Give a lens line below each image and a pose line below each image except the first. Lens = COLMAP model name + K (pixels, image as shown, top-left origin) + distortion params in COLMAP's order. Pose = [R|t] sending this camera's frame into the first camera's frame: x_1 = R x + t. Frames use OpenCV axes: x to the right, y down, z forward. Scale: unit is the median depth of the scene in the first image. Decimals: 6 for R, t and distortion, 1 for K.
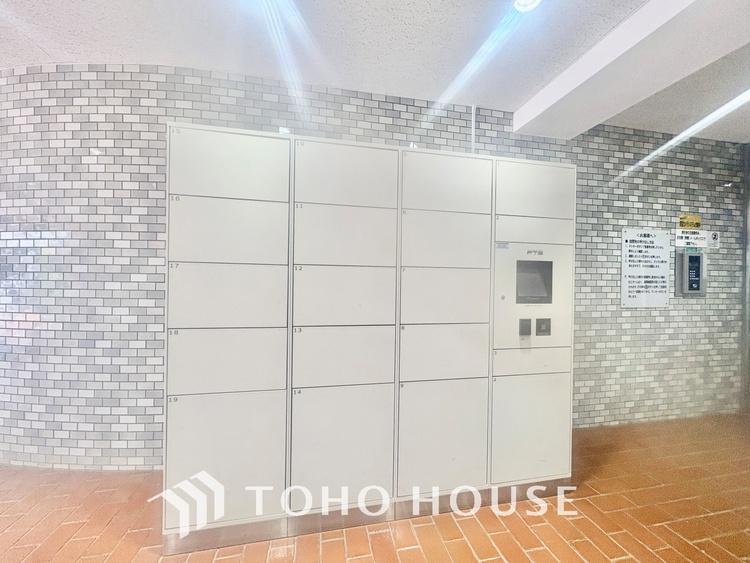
lens RADIAL K [[300.6, 0, 375.2], [0, 300.6, 274.0], [0, 0, 1]] dist [0.001684, 0.000117]
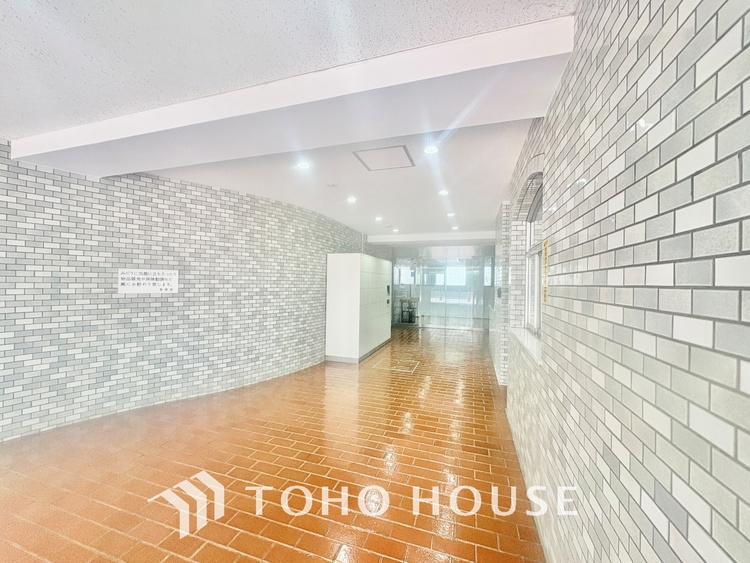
lens RADIAL K [[300.6, 0, 375.3], [0, 300.6, 283.2], [0, 0, 1]] dist [0.001684, 0.000117]
pose [[0.495267, -0.004939, 0.868727, -2.757831], [-0.005102, 0.999950, 0.008593, -0.092088], [-0.868726, -0.008688, 0.495217, -0.766706]]
